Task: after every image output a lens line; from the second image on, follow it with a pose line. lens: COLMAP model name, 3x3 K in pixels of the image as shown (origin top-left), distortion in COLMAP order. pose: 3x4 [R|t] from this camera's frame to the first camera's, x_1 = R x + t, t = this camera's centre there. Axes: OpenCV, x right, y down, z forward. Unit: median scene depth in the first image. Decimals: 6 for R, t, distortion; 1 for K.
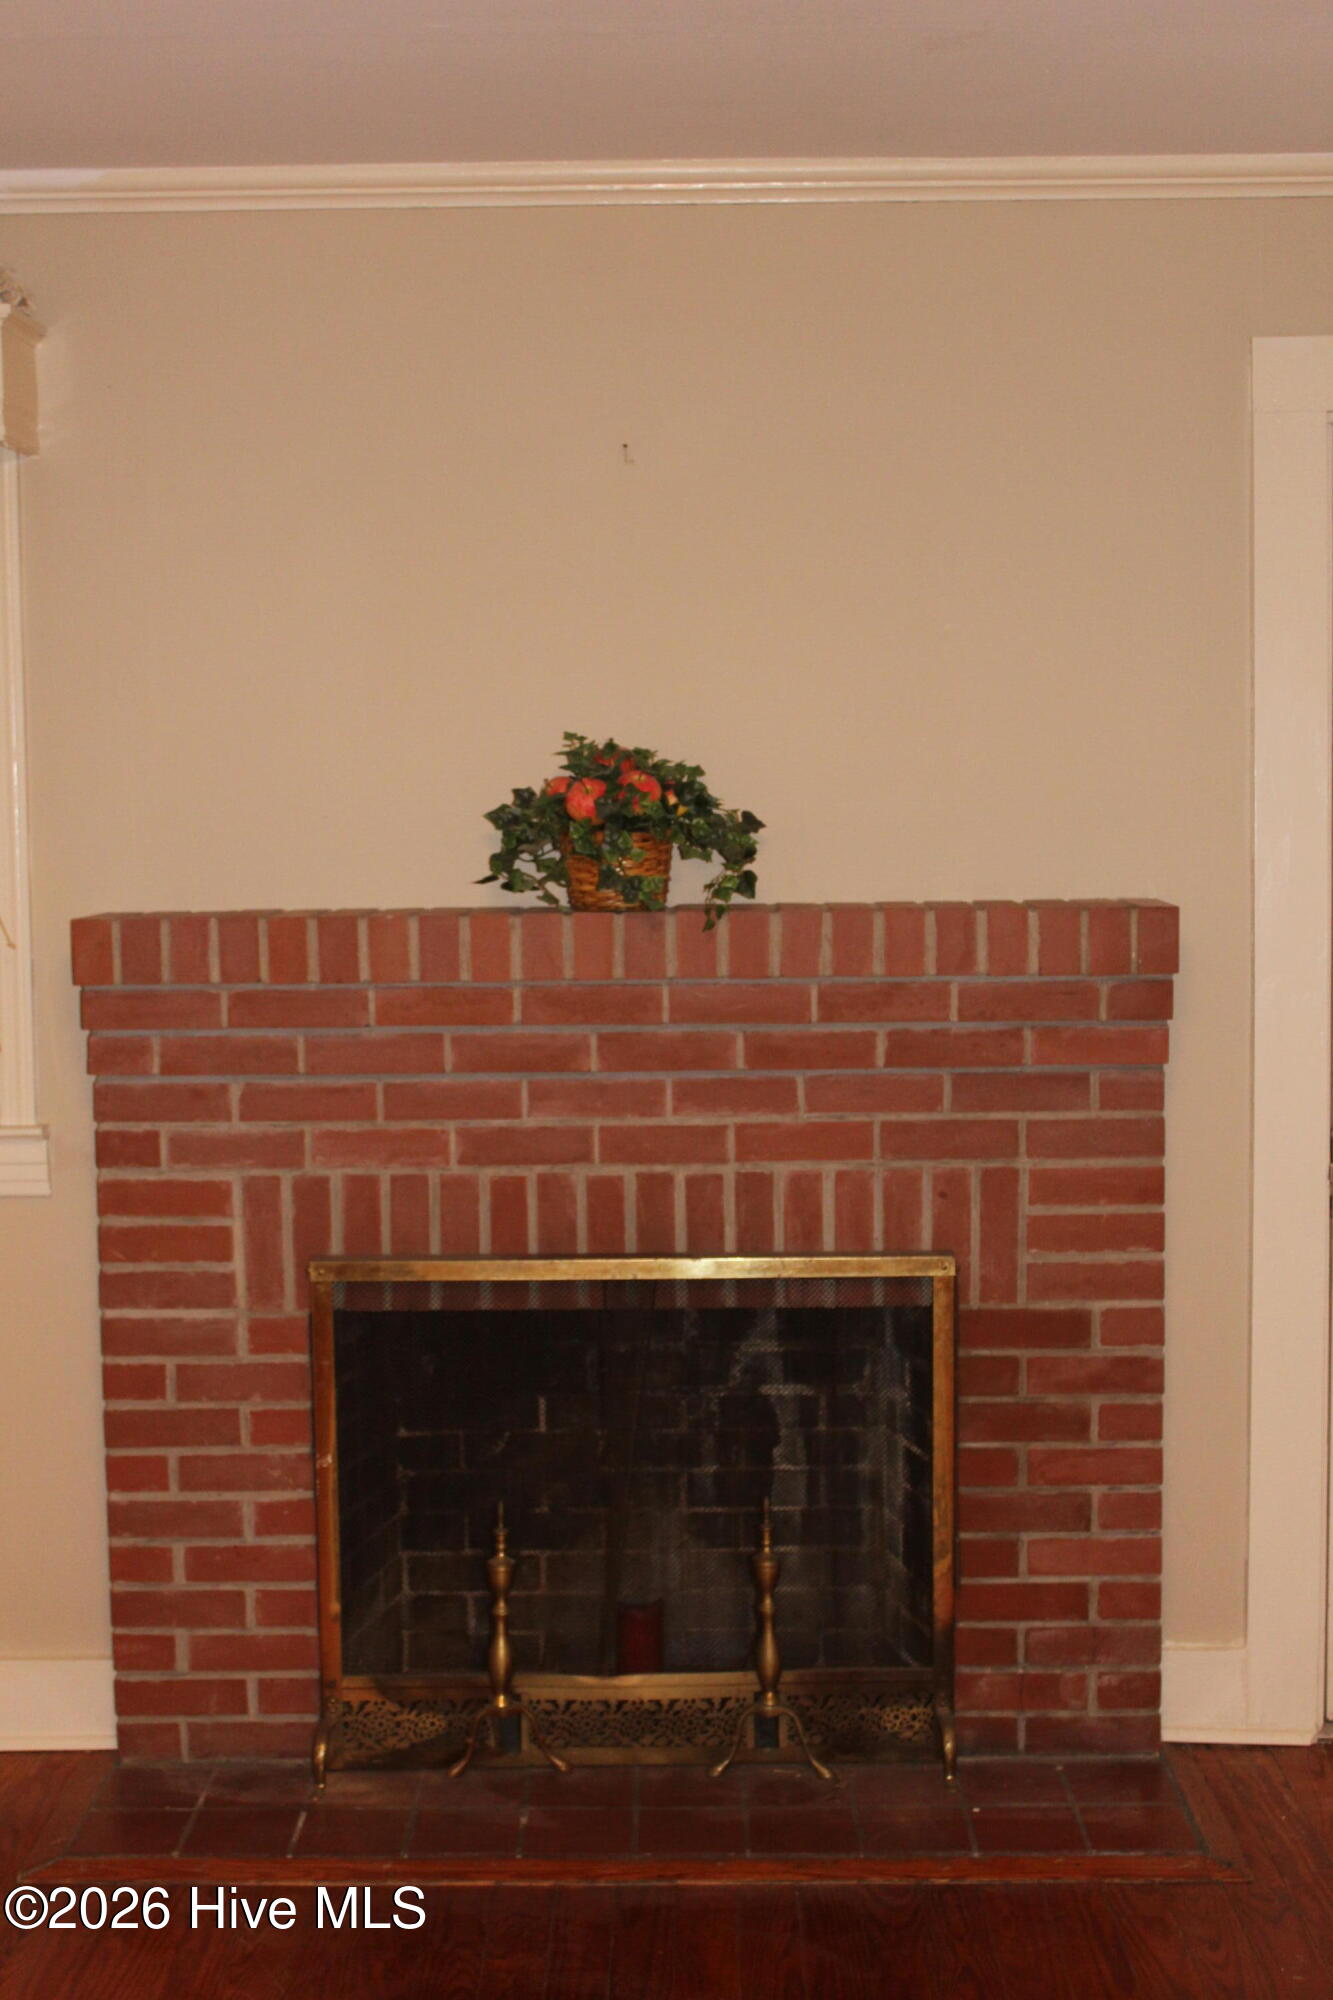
lens RADIAL K [[2600.3, 0, 666.4], [0, 2600.3, 1001.3], [0, 0, 1]] dist [-0.066928, 0.000000]
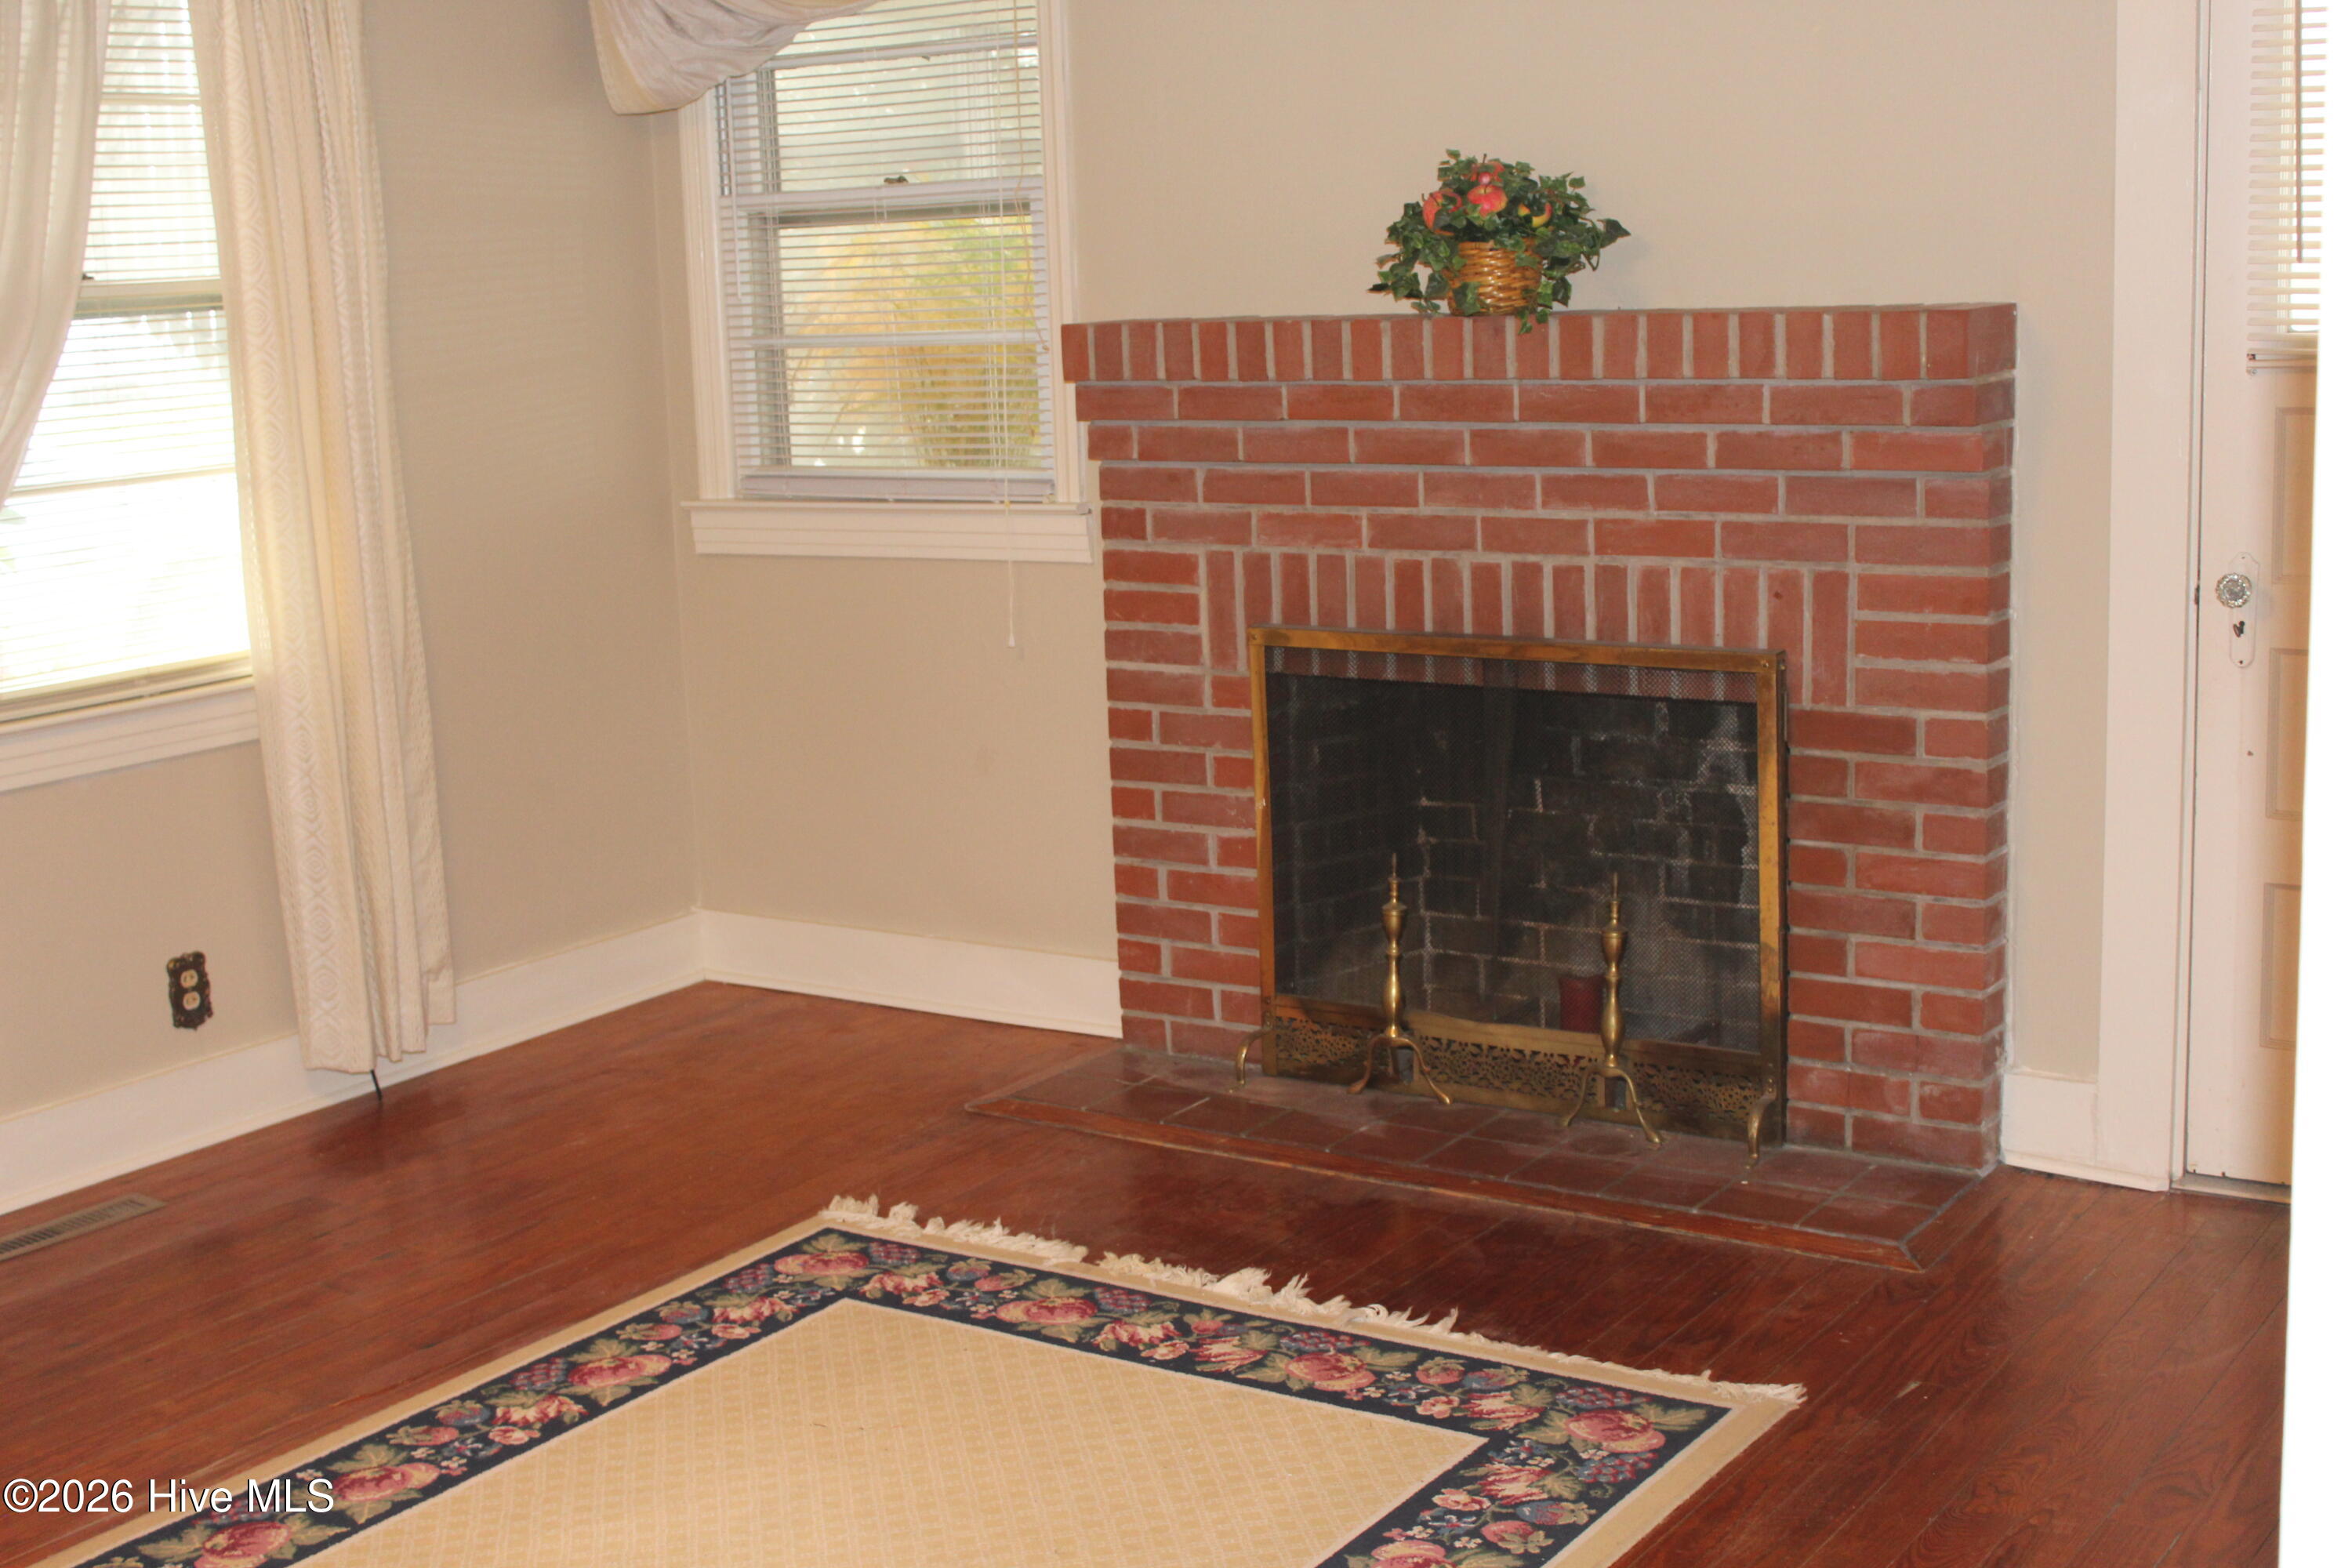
lens RADIAL K [[3058.0, 0, 1177.0], [0, 3058.0, 783.3], [0, 0, 1]] dist [-0.066928, 0.000000]
pose [[0.829901, 0.079978, -0.552148, 0.577719], [-0.019295, 0.993194, 0.114862, 0.014540], [0.557576, -0.084671, 0.825796, -0.130339]]
